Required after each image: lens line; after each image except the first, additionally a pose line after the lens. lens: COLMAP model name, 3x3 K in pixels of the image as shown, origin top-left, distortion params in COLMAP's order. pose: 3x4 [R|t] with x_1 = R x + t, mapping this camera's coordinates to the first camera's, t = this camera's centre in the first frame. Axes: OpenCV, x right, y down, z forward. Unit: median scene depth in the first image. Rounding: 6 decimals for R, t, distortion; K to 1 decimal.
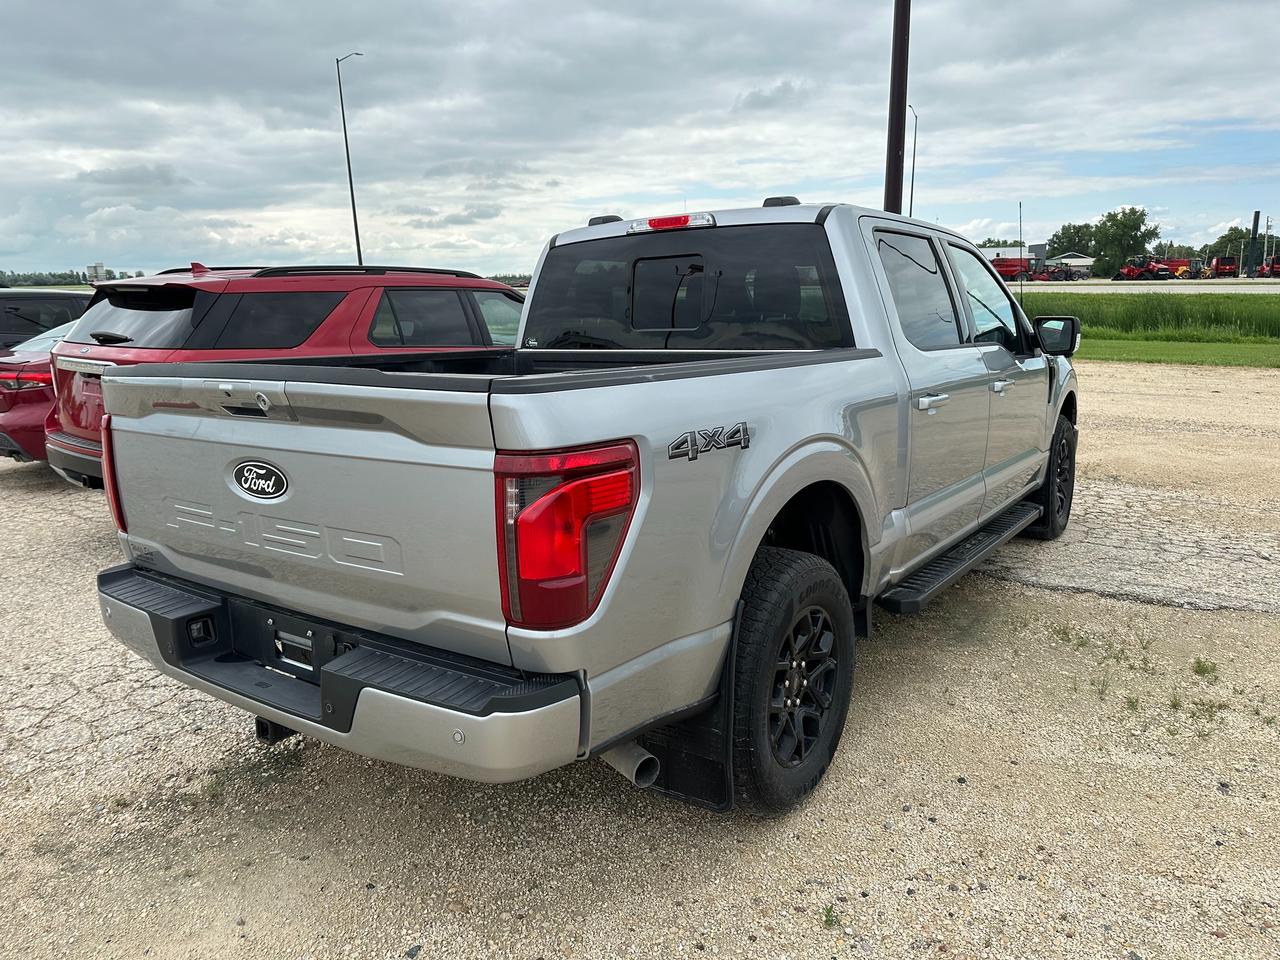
lens RADIAL K [[903.5, 0, 630.1], [0, 903.5, 481.8], [0, 0, 1]] dist [0.035453, -0.047907]
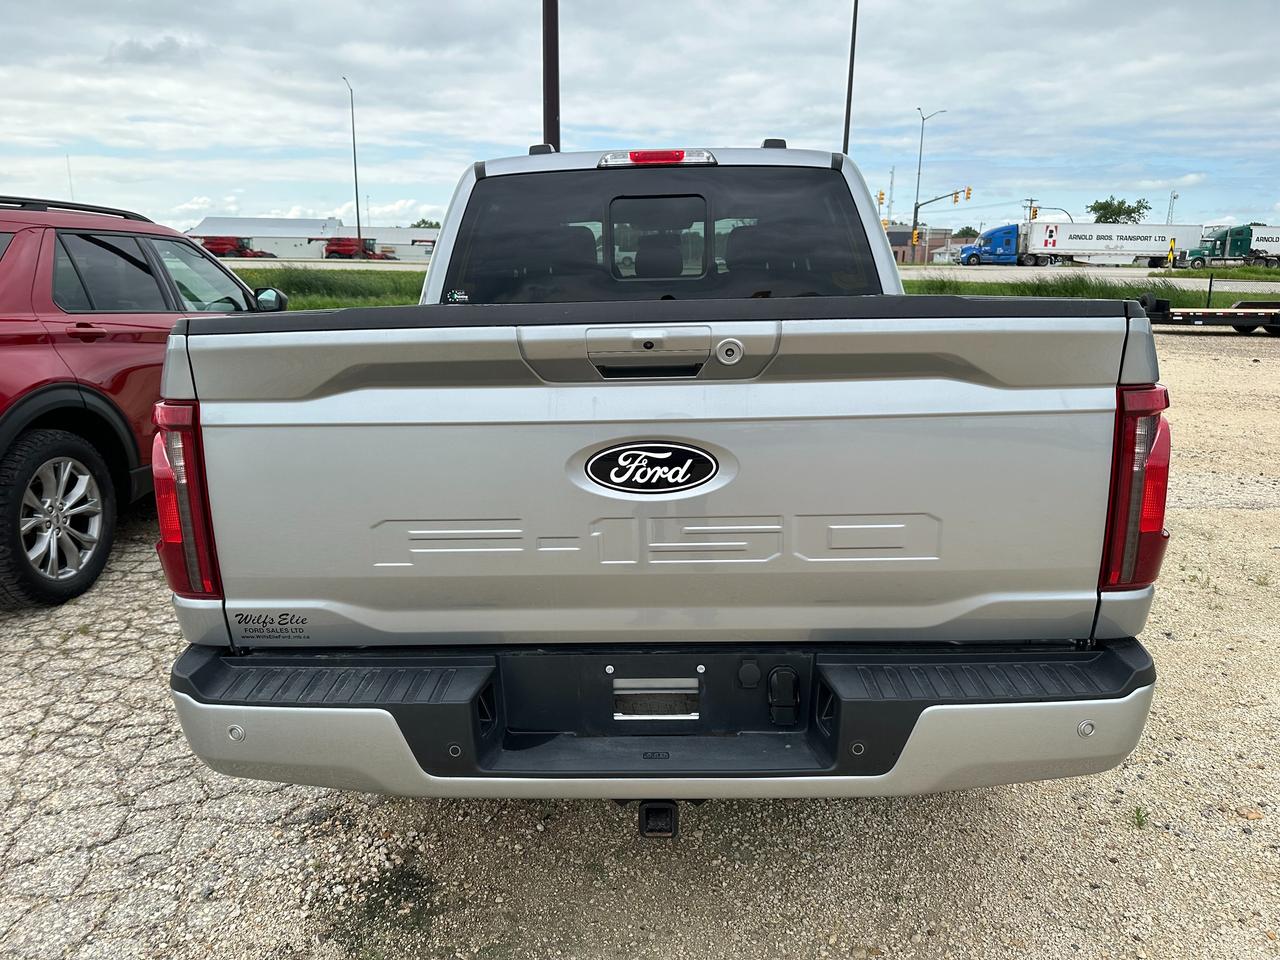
lens RADIAL K [[905.0, 0, 631.4], [0, 905.0, 474.9], [0, 0, 1]] dist [-0.001659, -0.007762]
pose [[0.825673, -0.109808, 0.553359, -0.492210], [0.099983, 0.993829, 0.048029, -0.019288], [-0.555218, 0.015670, 0.831557, 0.268442]]
